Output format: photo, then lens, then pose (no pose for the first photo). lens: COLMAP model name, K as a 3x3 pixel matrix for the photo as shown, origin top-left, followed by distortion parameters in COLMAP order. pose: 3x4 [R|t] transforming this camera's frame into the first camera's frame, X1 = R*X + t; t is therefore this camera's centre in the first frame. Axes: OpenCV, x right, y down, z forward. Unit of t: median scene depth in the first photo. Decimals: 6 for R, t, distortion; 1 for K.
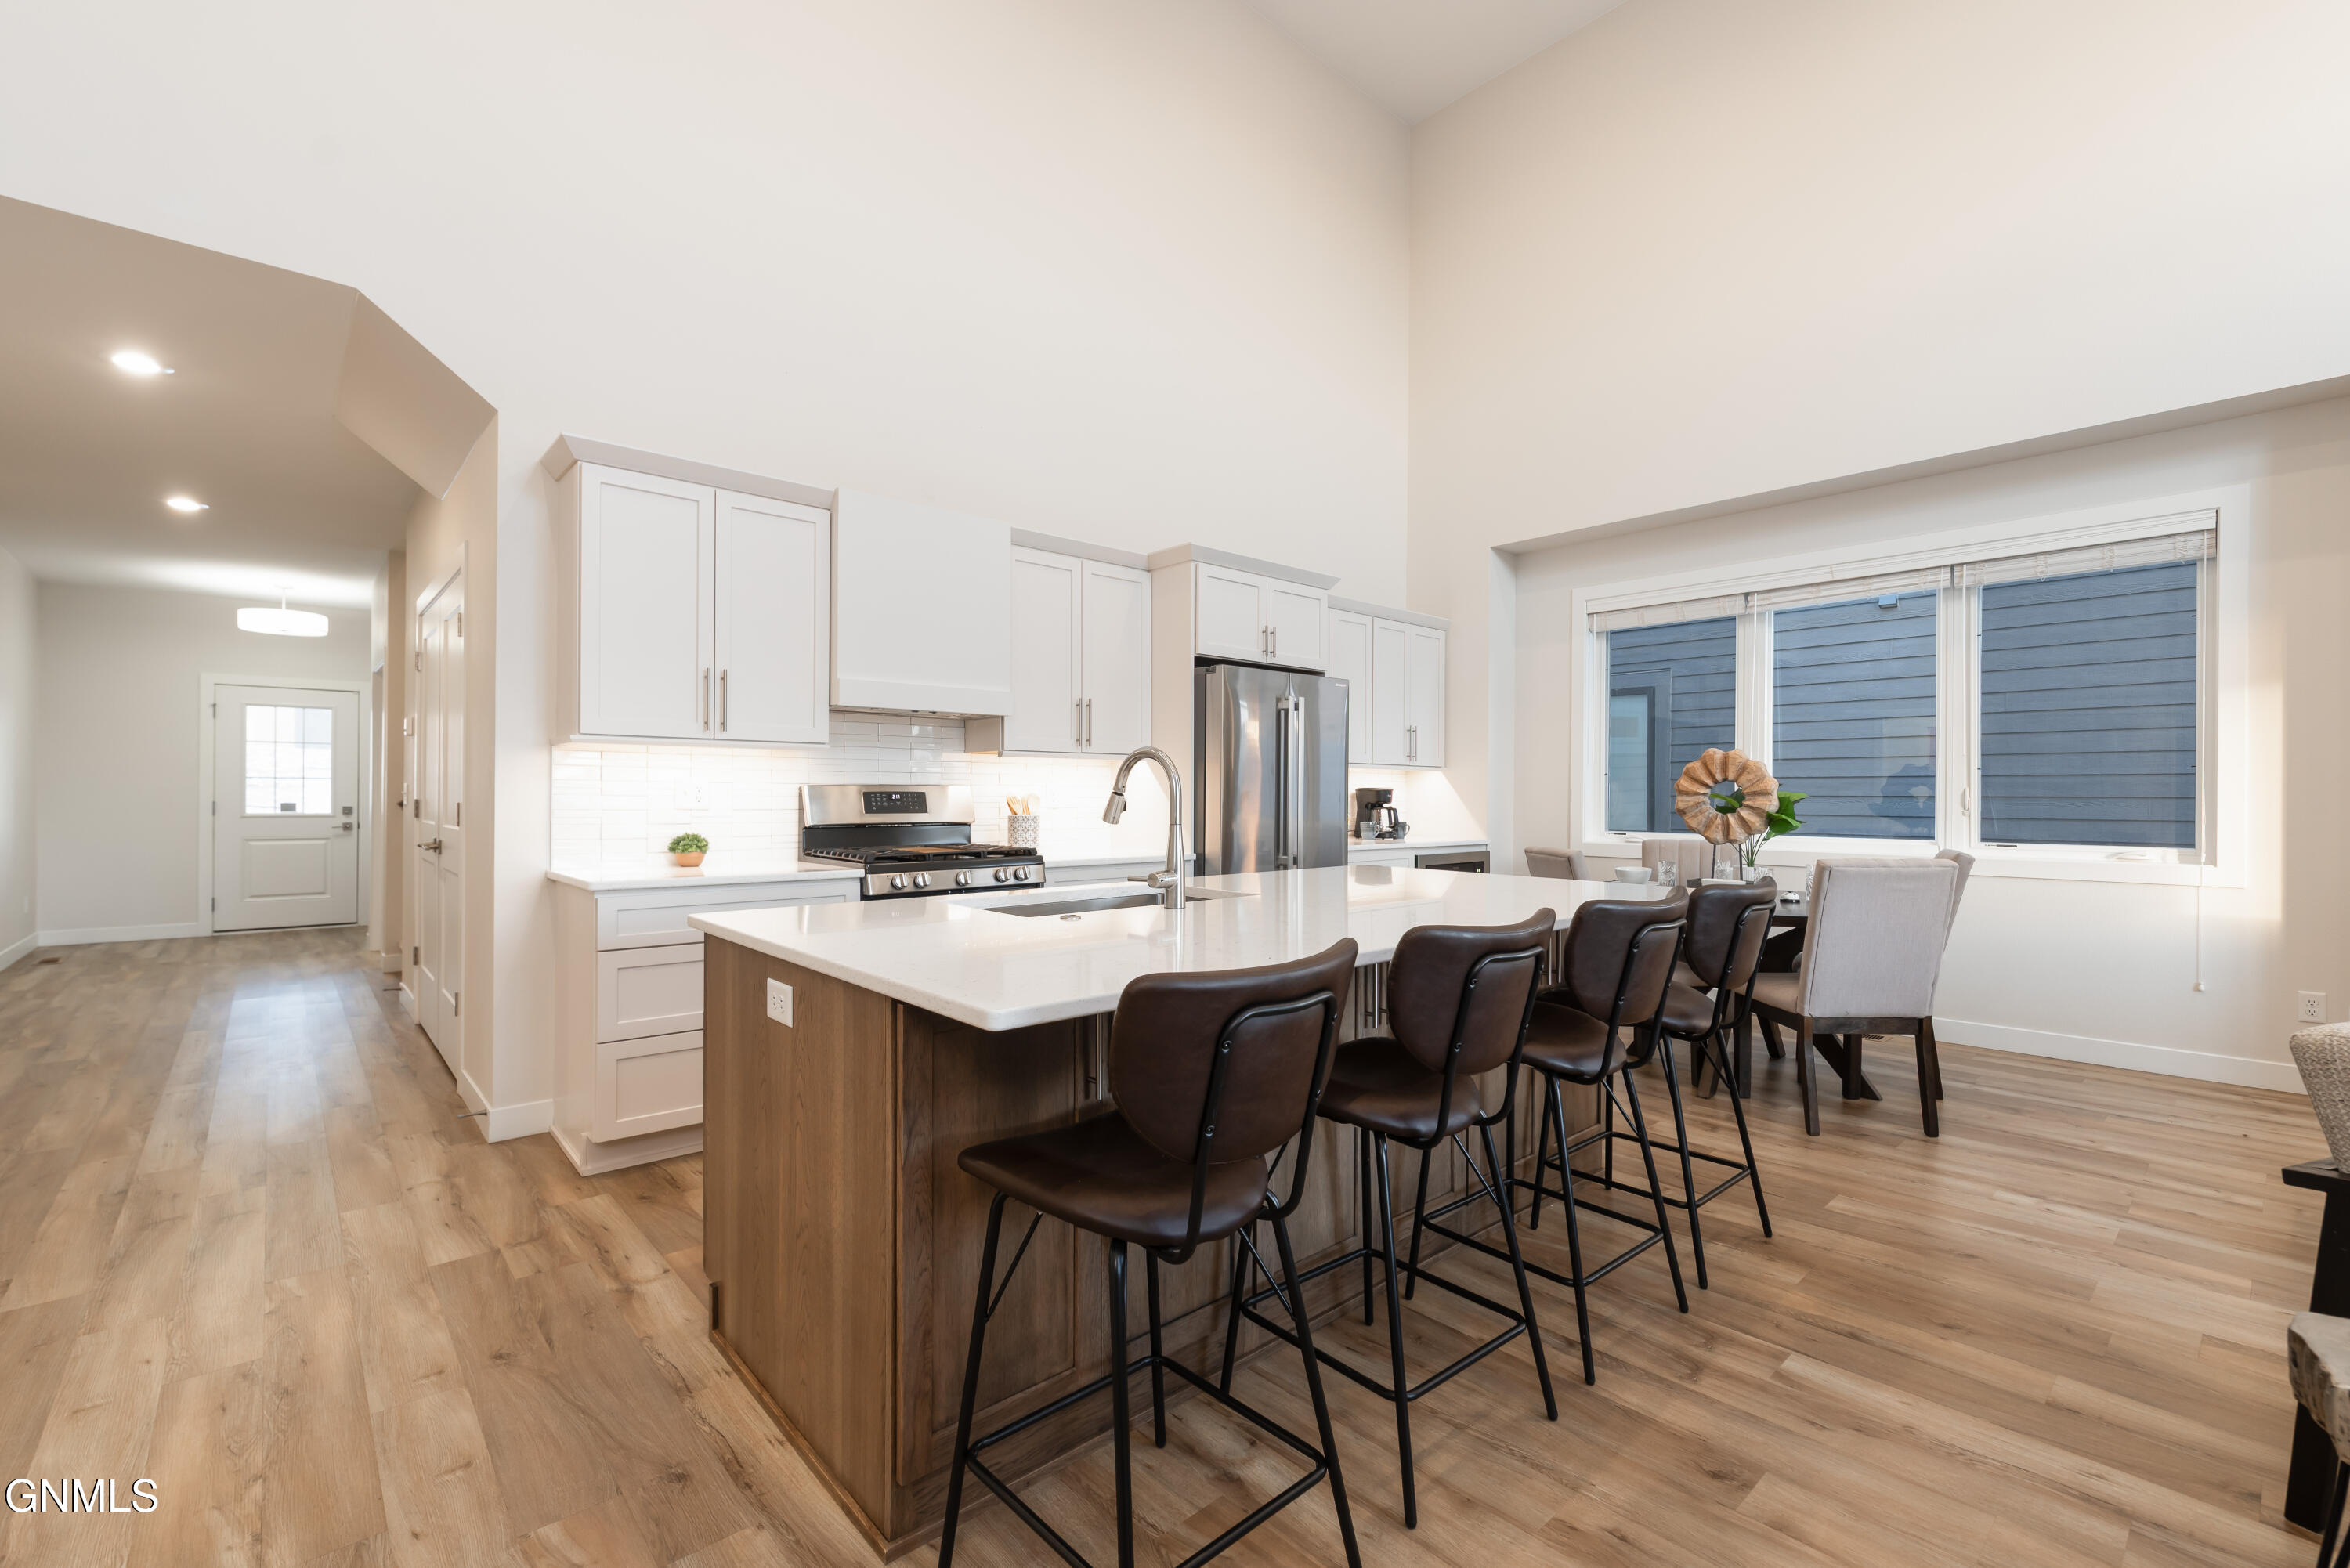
lens RADIAL K [[1020.8, 0, 1169.2], [0, 1020.8, 791.7], [0, 0, 1]] dist [-0.000372, -0.000144]
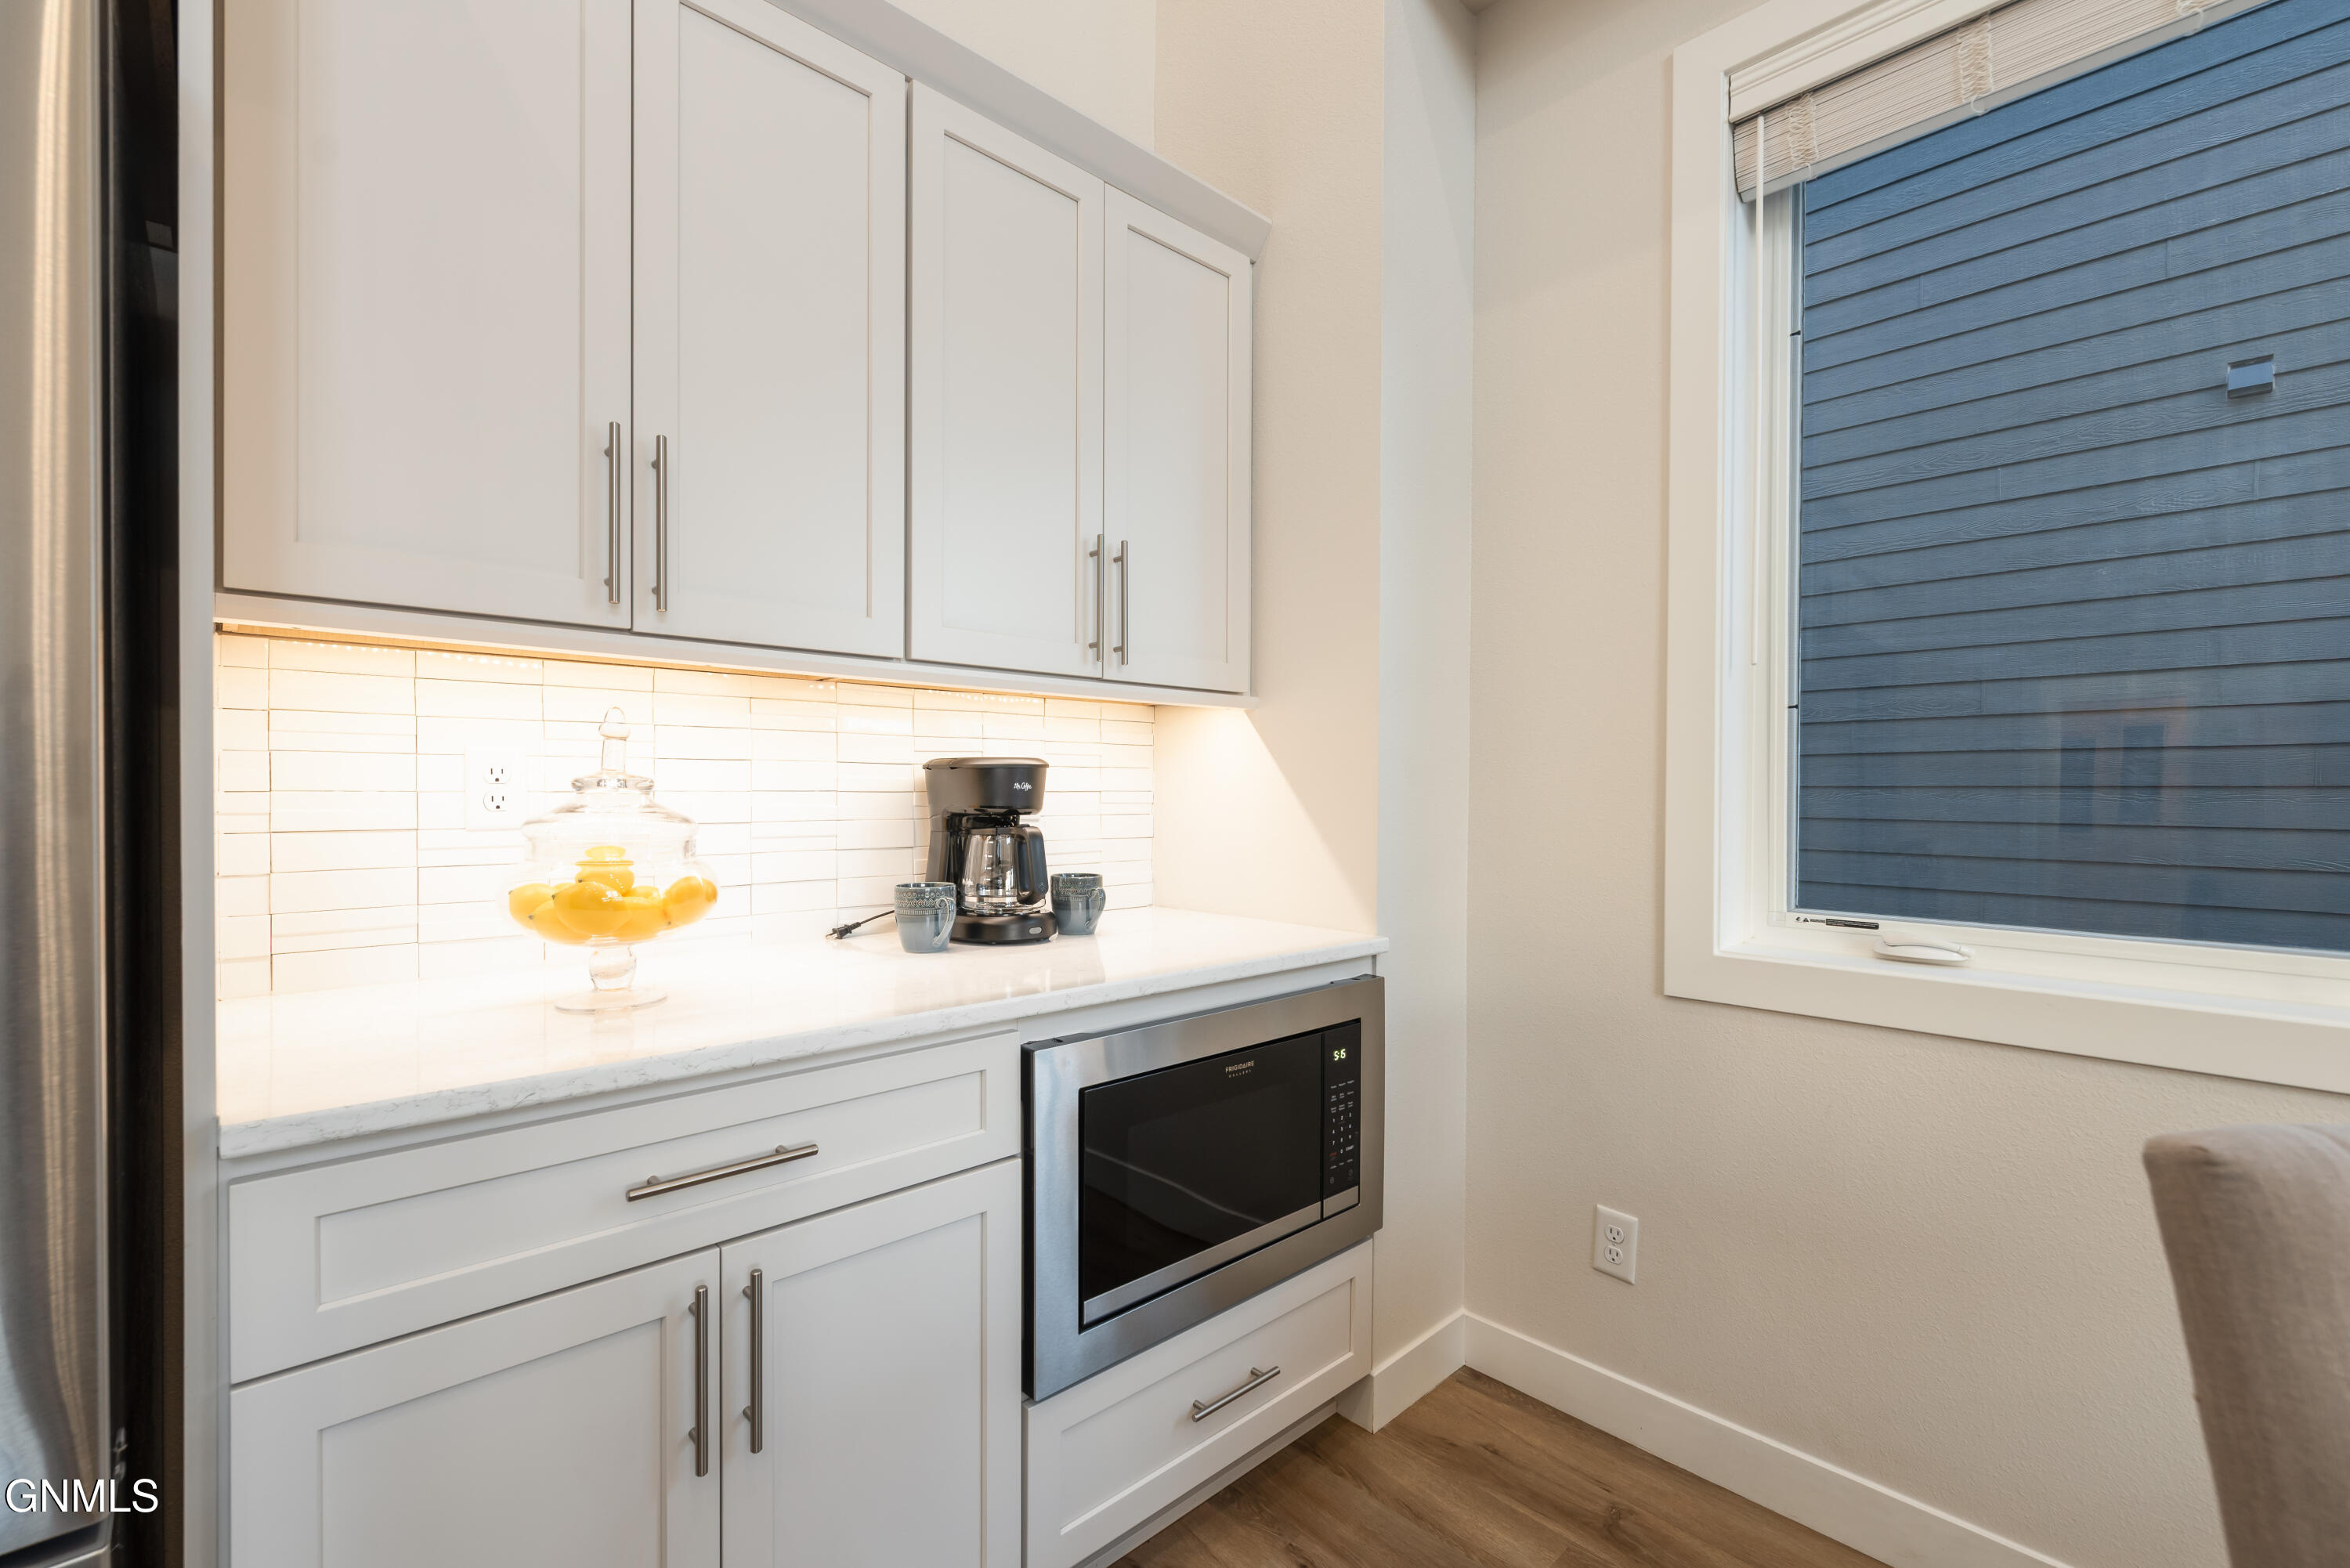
lens RADIAL K [[1011.2, 0, 1173.7], [0, 1011.2, 795.1], [0, 0, 1]] dist [0.001389, 0.000399]
pose [[0.999712, -0.001929, 0.023933, 0.361494], [0.001665, 0.999938, 0.011045, 0.004958], [-0.023952, -0.011002, 0.999653, 1.038790]]
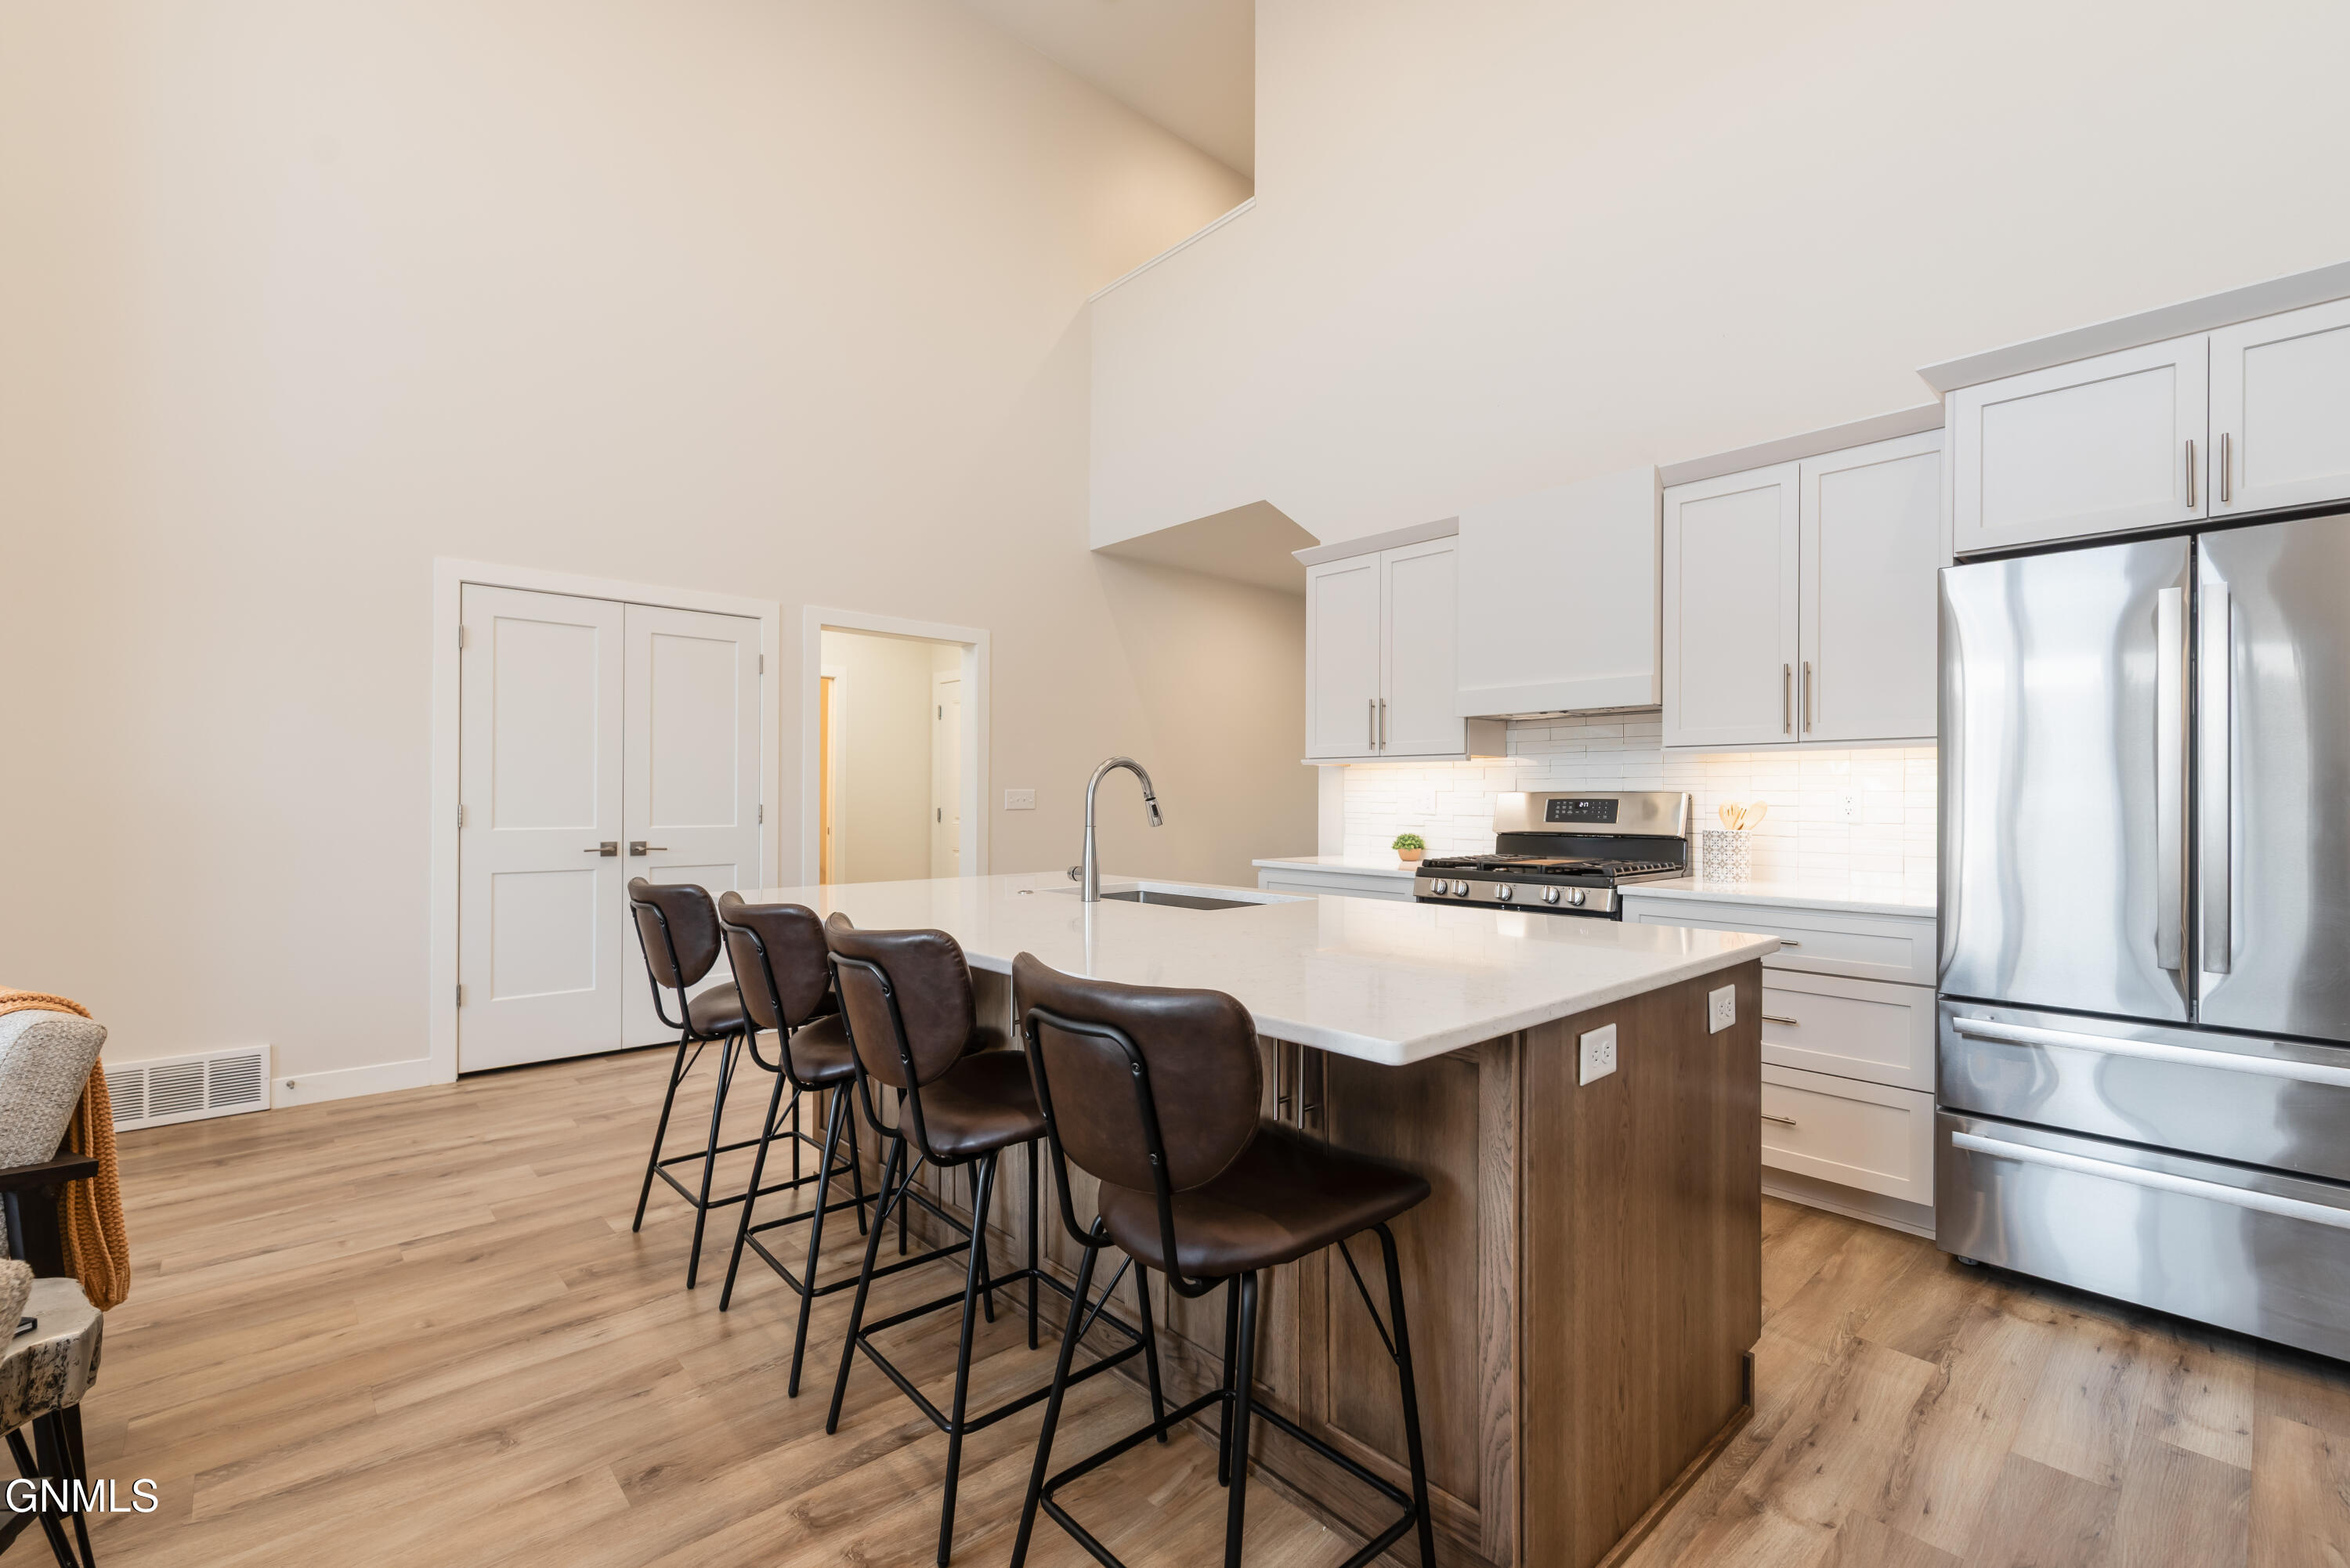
lens RADIAL K [[1011.2, 0, 1173.7], [0, 1011.2, 795.1], [0, 0, 1]] dist [0.001389, 0.000399]
pose [[0.005930, -0.006078, -0.999964, 0.632070], [-0.001024, 0.999981, -0.006084, 0.002148], [0.999982, 0.001061, 0.005923, 0.616298]]
